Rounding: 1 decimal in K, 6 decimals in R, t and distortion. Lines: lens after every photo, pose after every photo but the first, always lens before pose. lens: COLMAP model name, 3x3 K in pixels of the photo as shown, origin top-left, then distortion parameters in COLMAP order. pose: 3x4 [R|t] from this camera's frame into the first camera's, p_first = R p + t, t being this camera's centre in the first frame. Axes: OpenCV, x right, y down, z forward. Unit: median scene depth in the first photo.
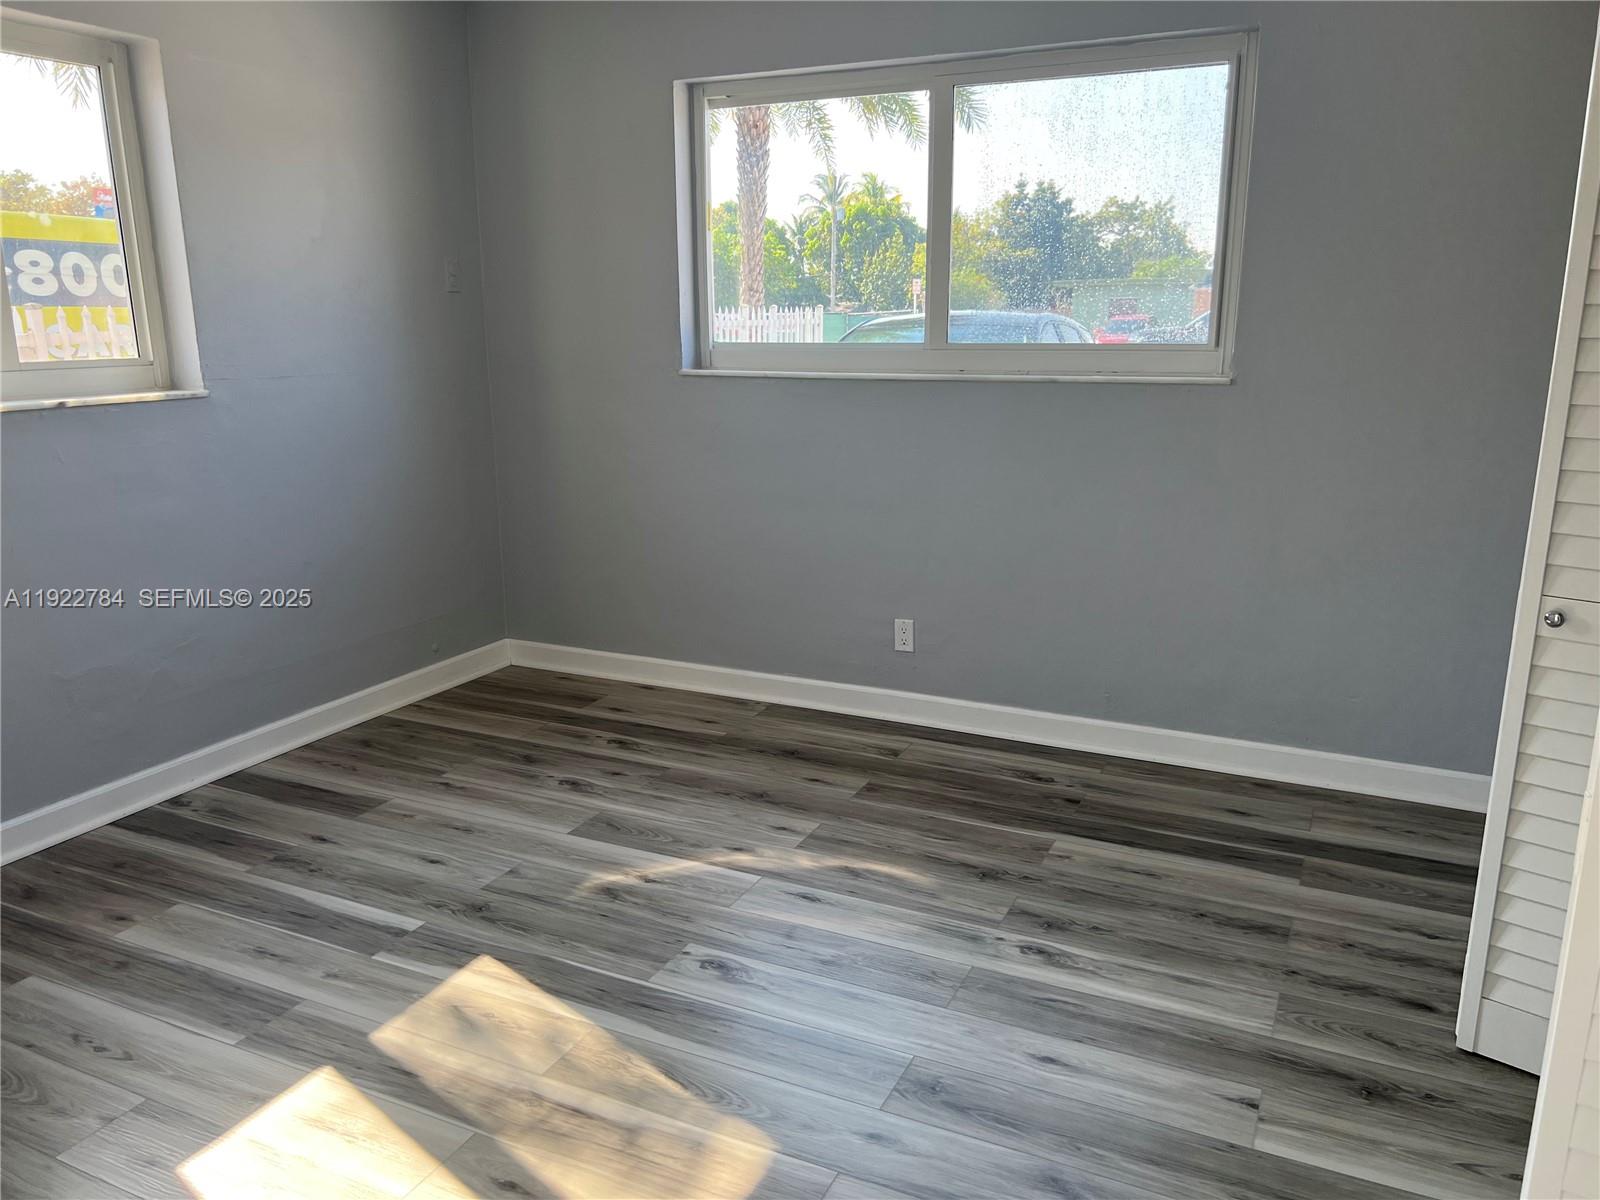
lens RADIAL K [[1203.1, 0, 804.8], [0, 1203.1, 609.1], [0, 0, 1]] dist [0.050528, -0.050815]
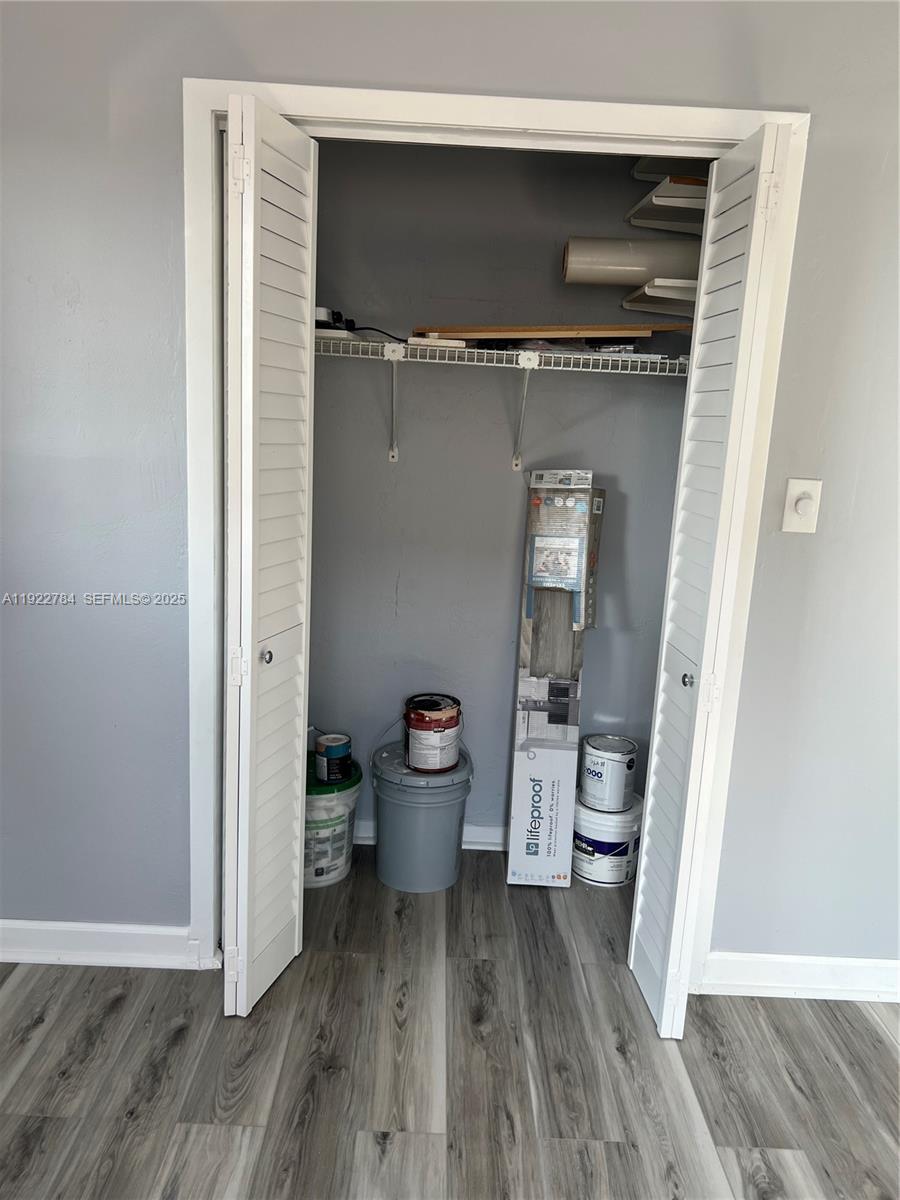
lens RADIAL K [[911.3, 0, 450.0], [0, 911.3, 600.0], [0, 0, 1]] dist [0.061557, -0.072183]
pose [[-0.433669, -0.189008, 0.881026, -0.210833], [0.166713, 0.944042, 0.284589, -0.194207], [-0.885516, 0.270296, -0.377891, 0.791297]]
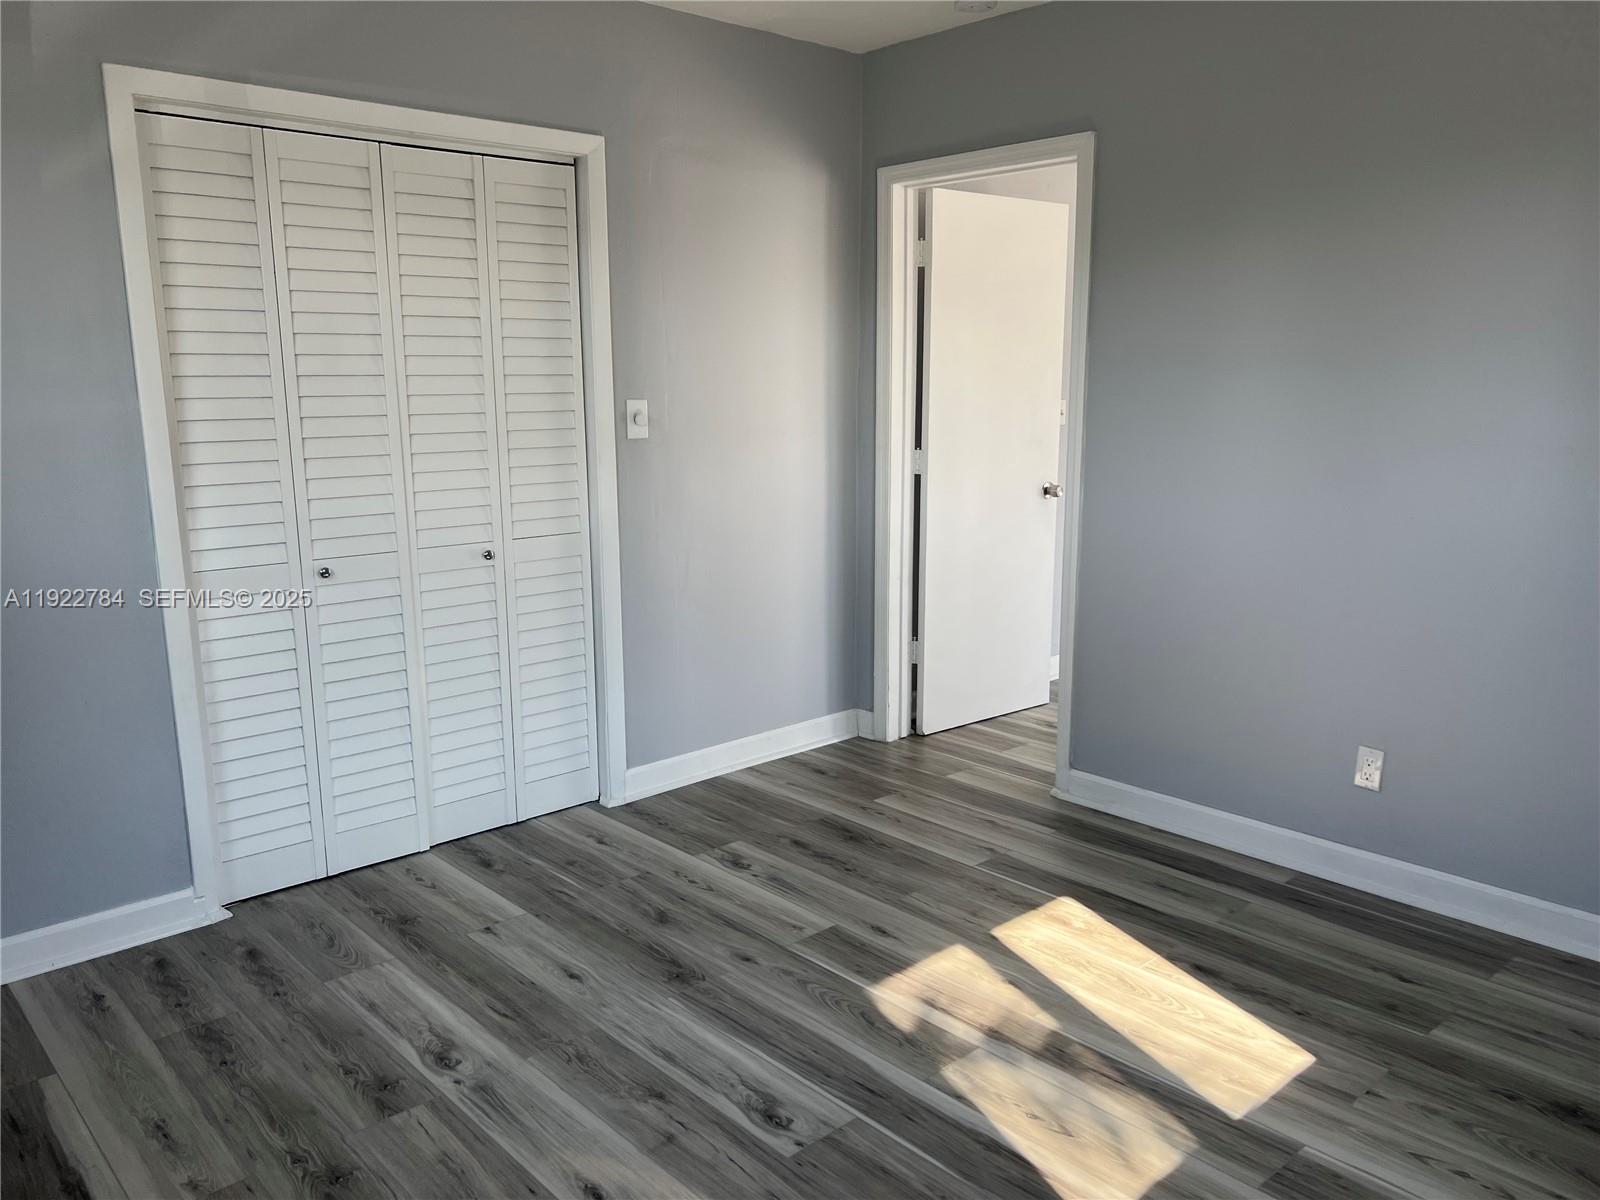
lens RADIAL K [[1203.1, 0, 804.8], [0, 1203.1, 609.1], [0, 0, 1]] dist [0.050528, -0.050815]
pose [[-0.927162, -0.059471, 0.369910, -0.330508], [0.102257, 0.909667, 0.402553, -0.322135], [-0.360435, 0.411058, -0.837328, 1.324859]]
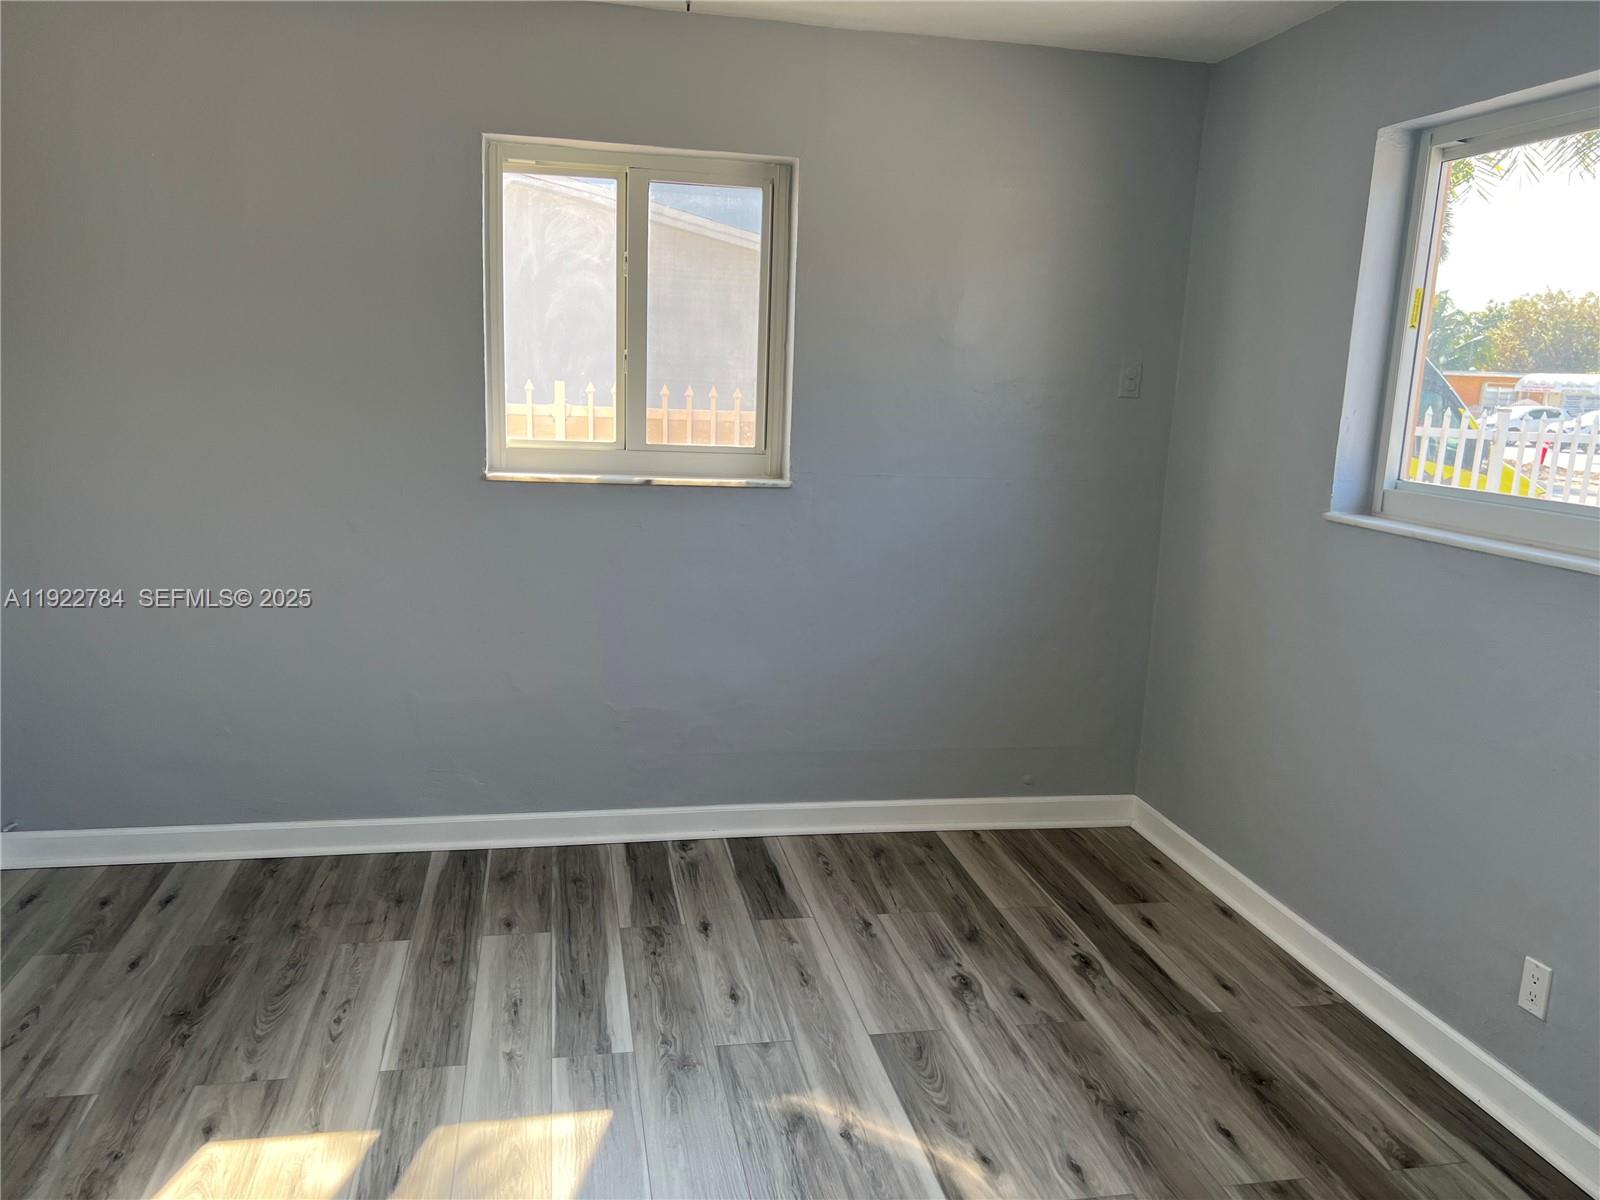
lens RADIAL K [[1215.1, 0, 798.2], [0, 1215.1, 610.7], [0, 0, 1]] dist [0.061557, -0.072183]
pose [[0.600033, 0.182936, -0.778778, 0.410168], [-0.233122, 0.971236, 0.048529, -0.140420], [0.765254, 0.152431, 0.625420, 0.406446]]
